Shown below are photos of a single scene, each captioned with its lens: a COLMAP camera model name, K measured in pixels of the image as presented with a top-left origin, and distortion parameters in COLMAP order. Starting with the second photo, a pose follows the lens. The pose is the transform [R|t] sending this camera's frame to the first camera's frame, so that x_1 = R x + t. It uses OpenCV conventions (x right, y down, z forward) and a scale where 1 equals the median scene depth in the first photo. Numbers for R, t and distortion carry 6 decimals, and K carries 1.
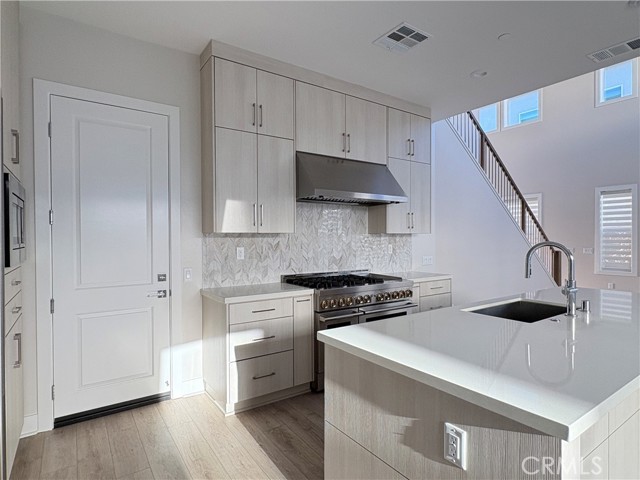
lens RADIAL K [[359.5, 0, 318.7], [0, 359.5, 240.0], [0, 0, 1]] dist [-0.000086, 0.001635]
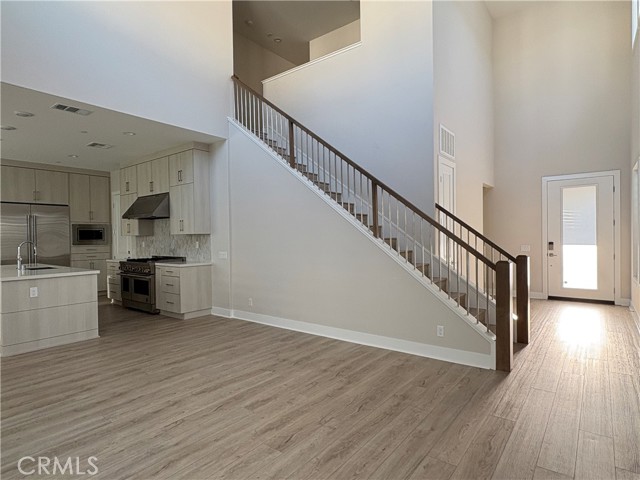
lens RADIAL K [[359.5, 0, 320.3], [0, 359.5, 240.8], [0, 0, 1]] dist [-0.000086, 0.001635]
pose [[0.291311, 0.012656, -0.956545, 2.030415], [0.007746, 0.999848, 0.015588, -0.011623], [0.956597, -0.011951, 0.291169, 1.239091]]
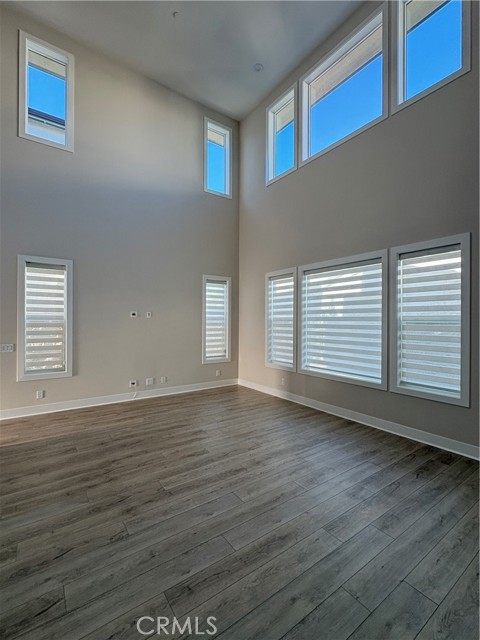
lens RADIAL K [[293.5, 0, 239.6], [0, 293.5, 324.5], [0, 0, 1]] dist [0.010099, 0.000295]
pose [[-0.001141, -0.007367, 0.999972, 0.449052], [0.001178, 0.999972, 0.007369, -0.035562], [-0.999999, 0.001186, -0.001132, 1.212539]]
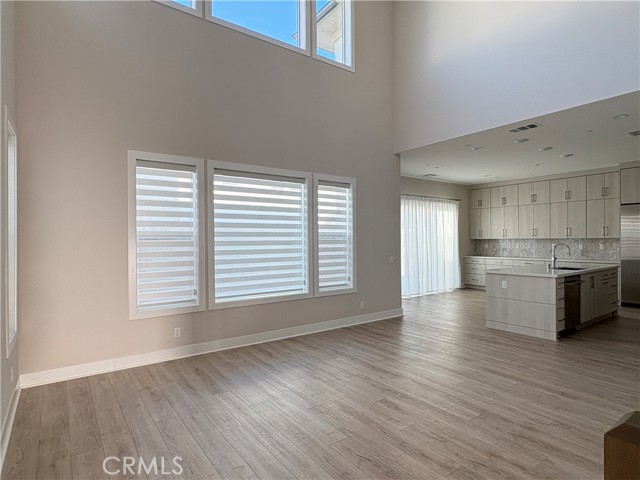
lens RADIAL K [[359.5, 0, 319.2], [0, 359.5, 241.2], [0, 0, 1]] dist [-0.000086, 0.001635]
pose [[-0.999741, 0.013127, -0.018613, 1.451292], [0.012975, 0.999882, 0.008284, -0.034193], [0.018720, 0.008040, -0.999792, 2.121245]]
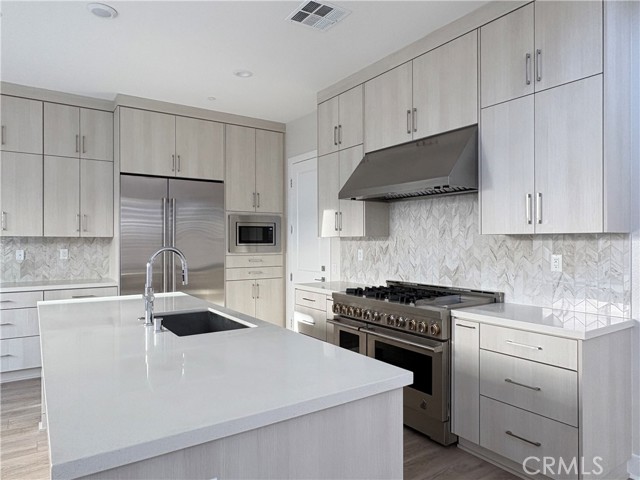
lens RADIAL K [[418.8, 0, 320.2], [0, 418.8, 239.5], [0, 0, 1]] dist [-0.002675, -0.002774]
pose [[-0.012817, 0.001914, -0.999916, 0.956395], [-0.004232, 0.999989, 0.001969, -0.010852], [0.999909, 0.004256, -0.012809, 0.780503]]
